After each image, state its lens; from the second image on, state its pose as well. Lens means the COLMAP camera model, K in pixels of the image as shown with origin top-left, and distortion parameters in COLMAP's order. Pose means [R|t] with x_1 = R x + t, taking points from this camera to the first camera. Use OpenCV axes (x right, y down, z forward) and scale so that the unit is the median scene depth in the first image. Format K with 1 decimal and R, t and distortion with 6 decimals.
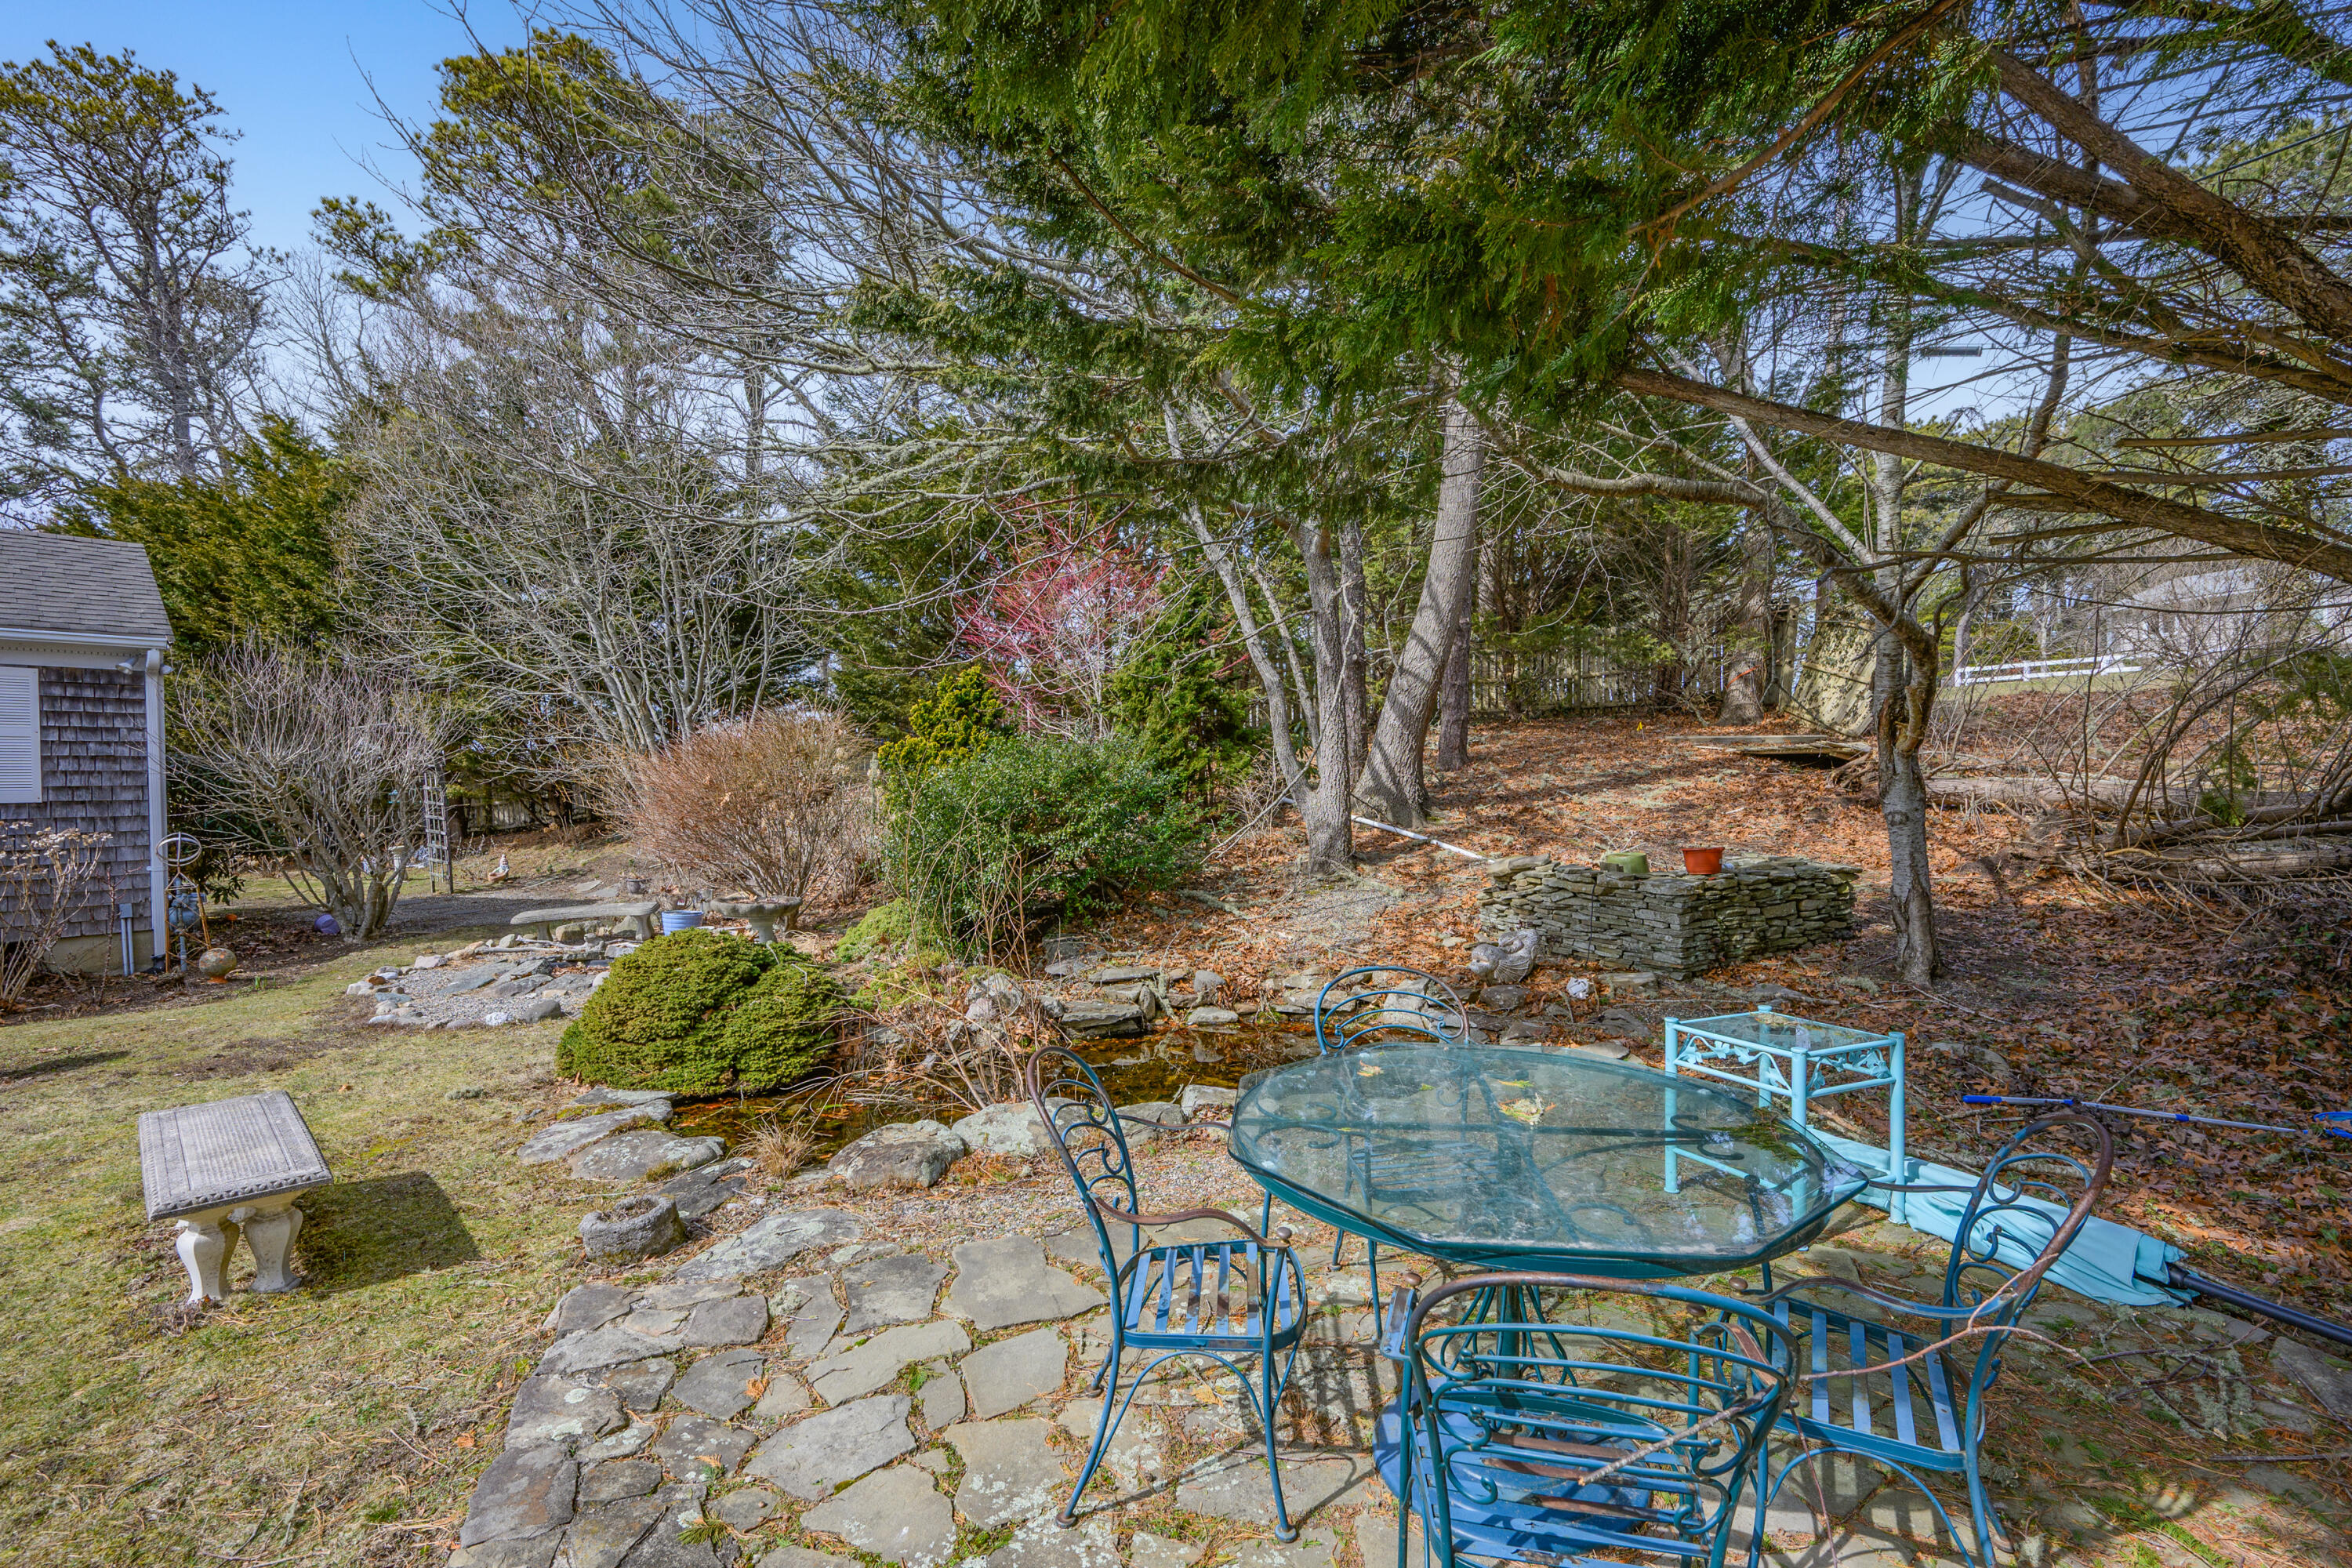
lens RADIAL K [[1087.5, 0, 1171.0], [0, 1087.5, 792.3], [0, 0, 1]] dist [-0.001680, -0.000049]
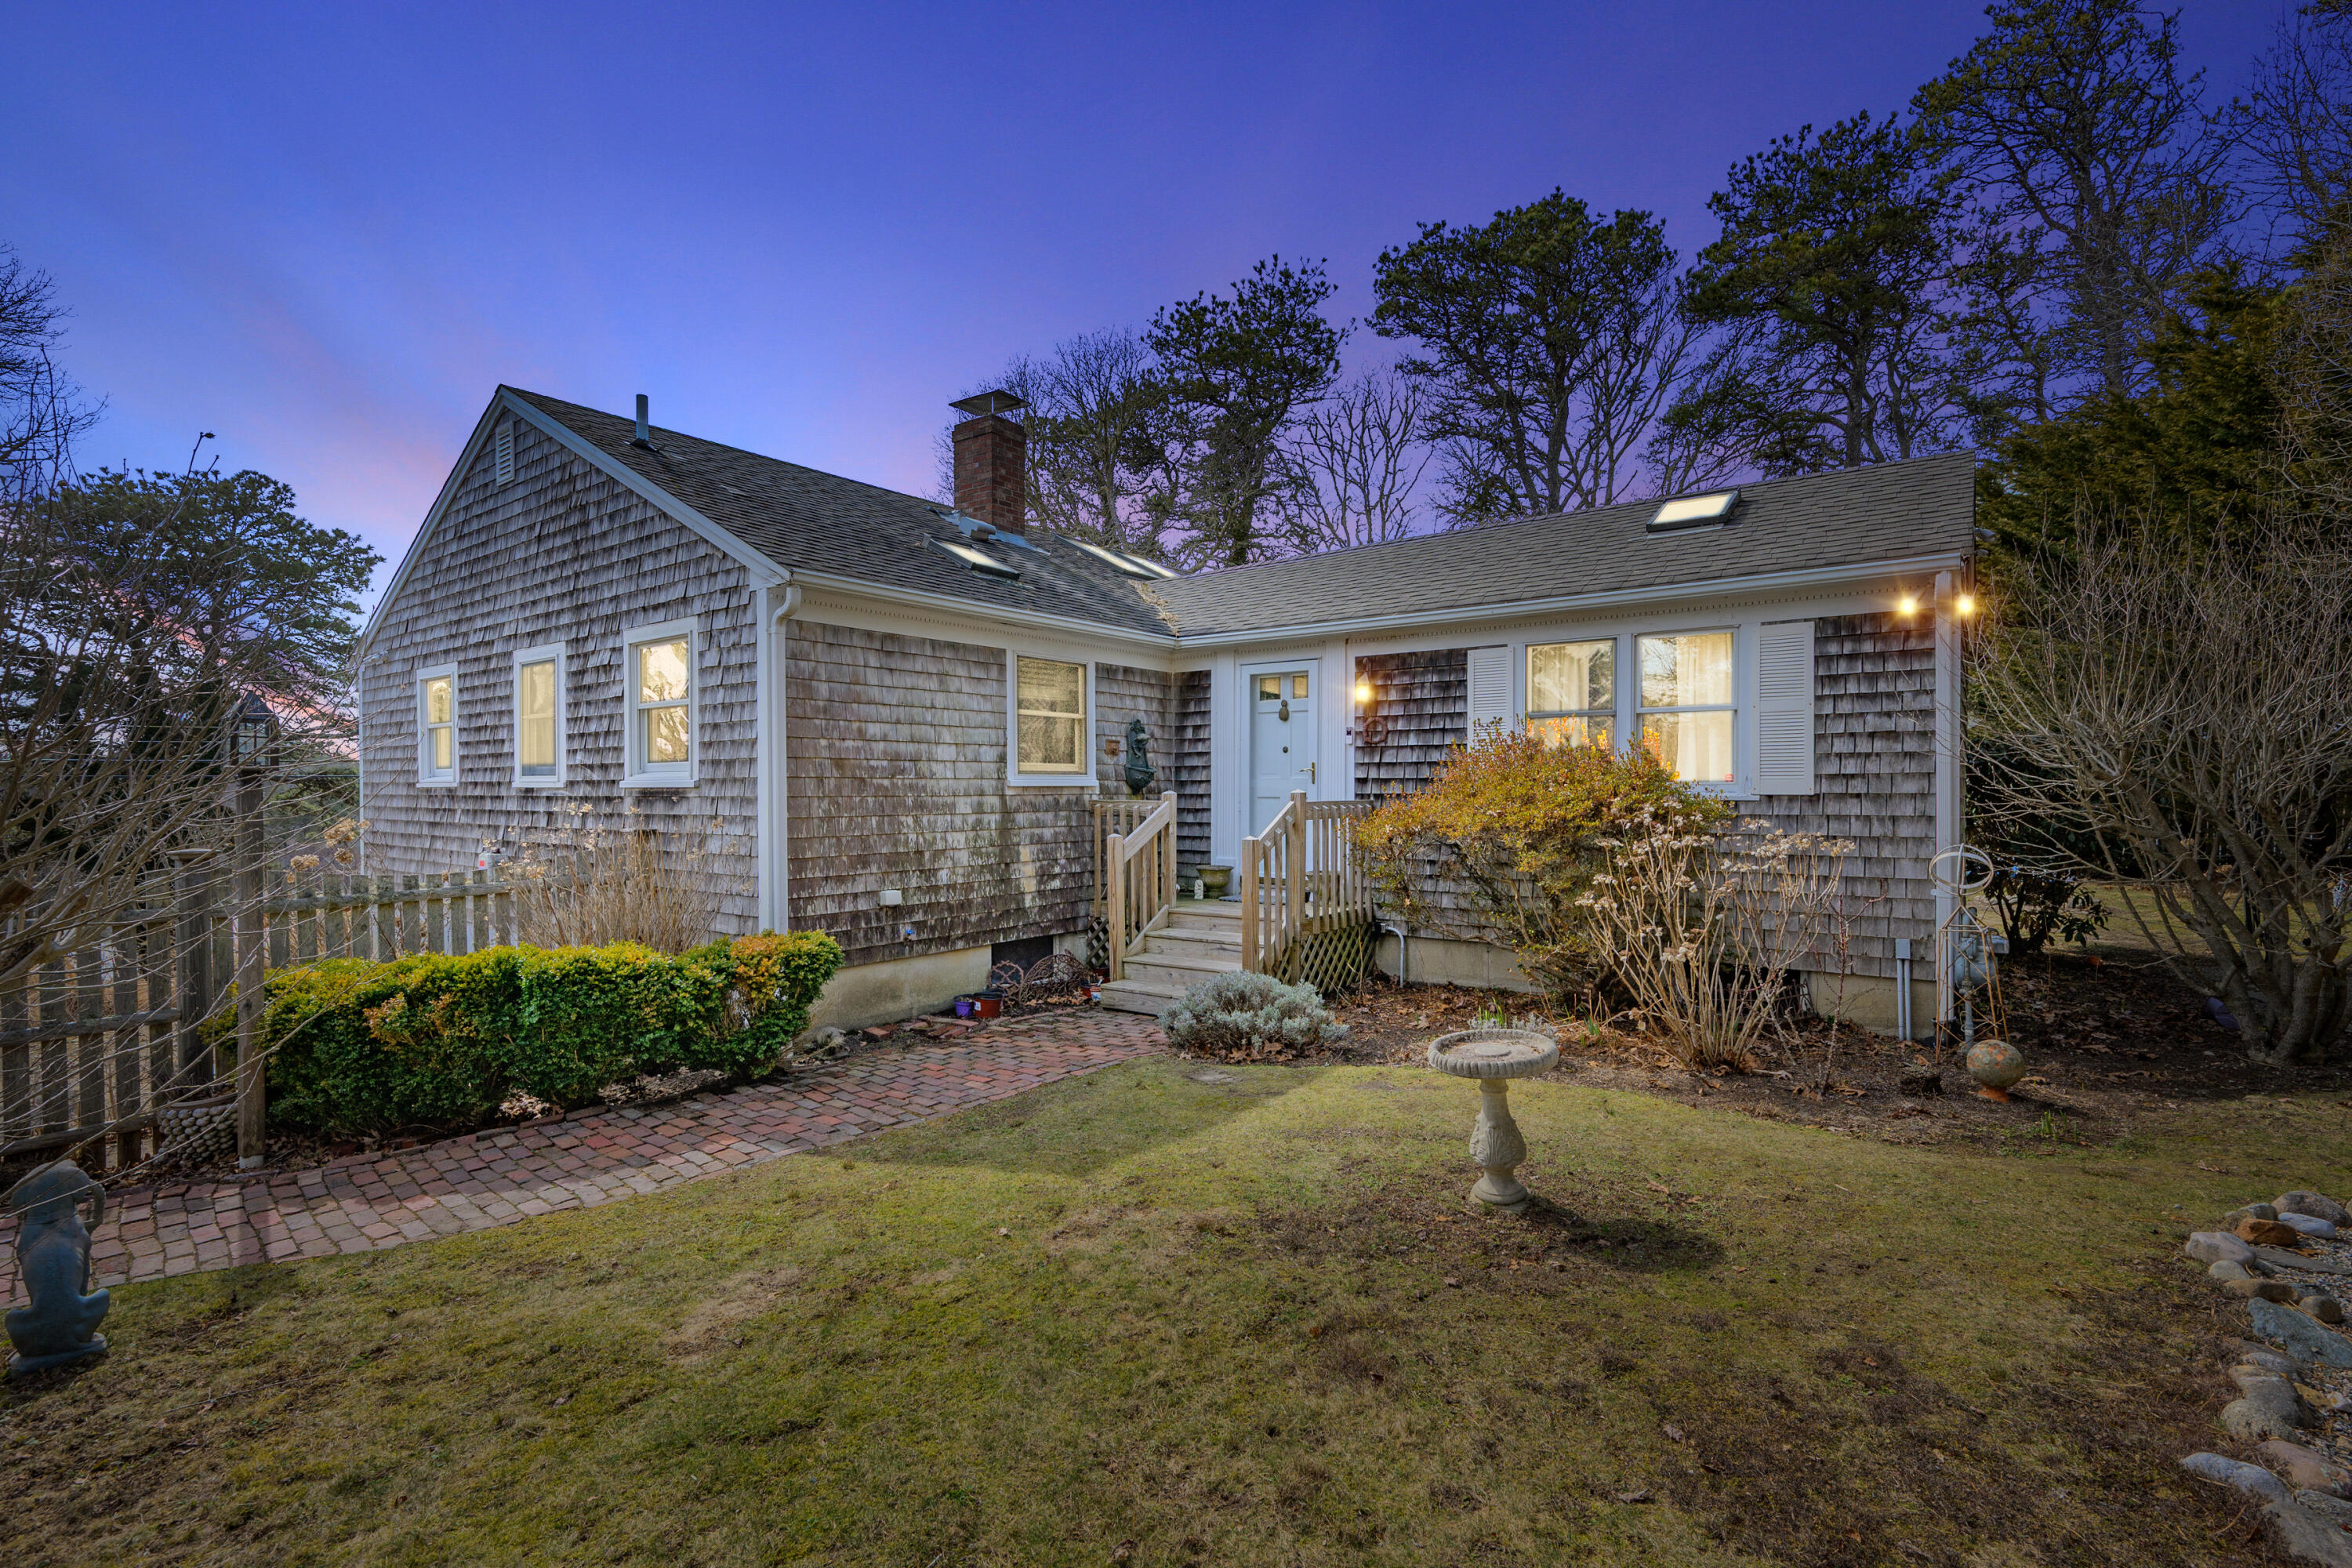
lens RADIAL K [[1087.5, 0, 1170.1], [0, 1087.5, 798.0], [0, 0, 1]] dist [-0.001680, -0.000049]
pose [[0.097069, 0.021537, -0.995045, -0.303556], [-0.010064, 0.999736, 0.020657, 0.000526], [0.995227, 0.008009, 0.097260, 0.451394]]
